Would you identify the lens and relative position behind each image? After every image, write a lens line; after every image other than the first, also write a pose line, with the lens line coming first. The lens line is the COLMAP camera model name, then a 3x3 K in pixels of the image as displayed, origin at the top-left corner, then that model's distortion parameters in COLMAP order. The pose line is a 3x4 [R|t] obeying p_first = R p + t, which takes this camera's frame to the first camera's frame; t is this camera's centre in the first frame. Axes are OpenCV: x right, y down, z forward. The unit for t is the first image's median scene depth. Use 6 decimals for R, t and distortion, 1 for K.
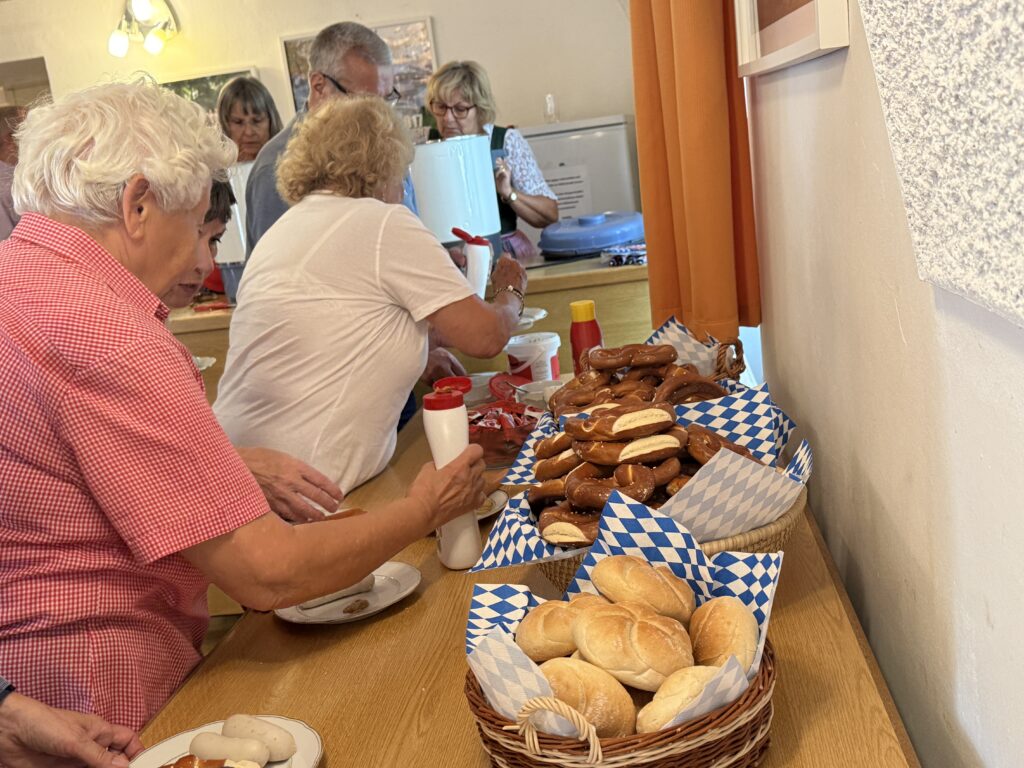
lens RADIAL K [[1125.7, 0, 512.0], [0, 1125.7, 384.0], [0, 0, 1]] dist [0.002245, 0.000176]
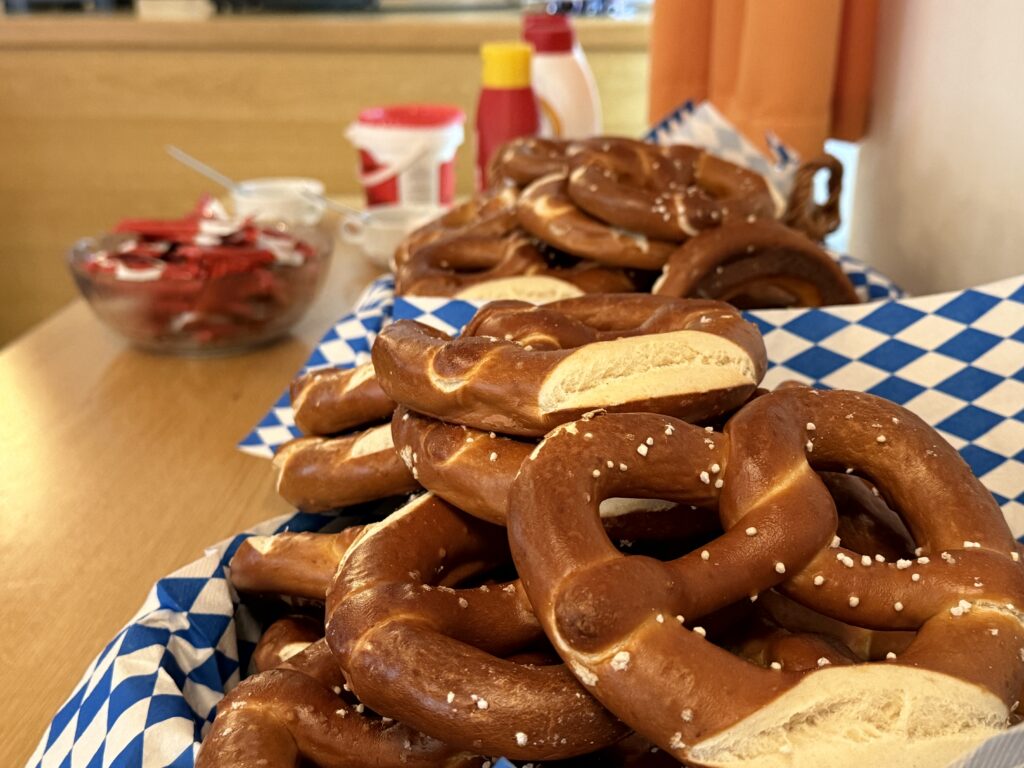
lens RADIAL K [[1339.9, 0, 512.0], [0, 1339.9, 384.0], [0, 0, 1]] dist [0.101992, 0.000096]
pose [[0.991512, 0.105607, 0.075836, 0.049527], [-0.114016, 0.986589, 0.116801, 0.001020], [-0.062484, -0.124456, 0.990256, 0.577346]]
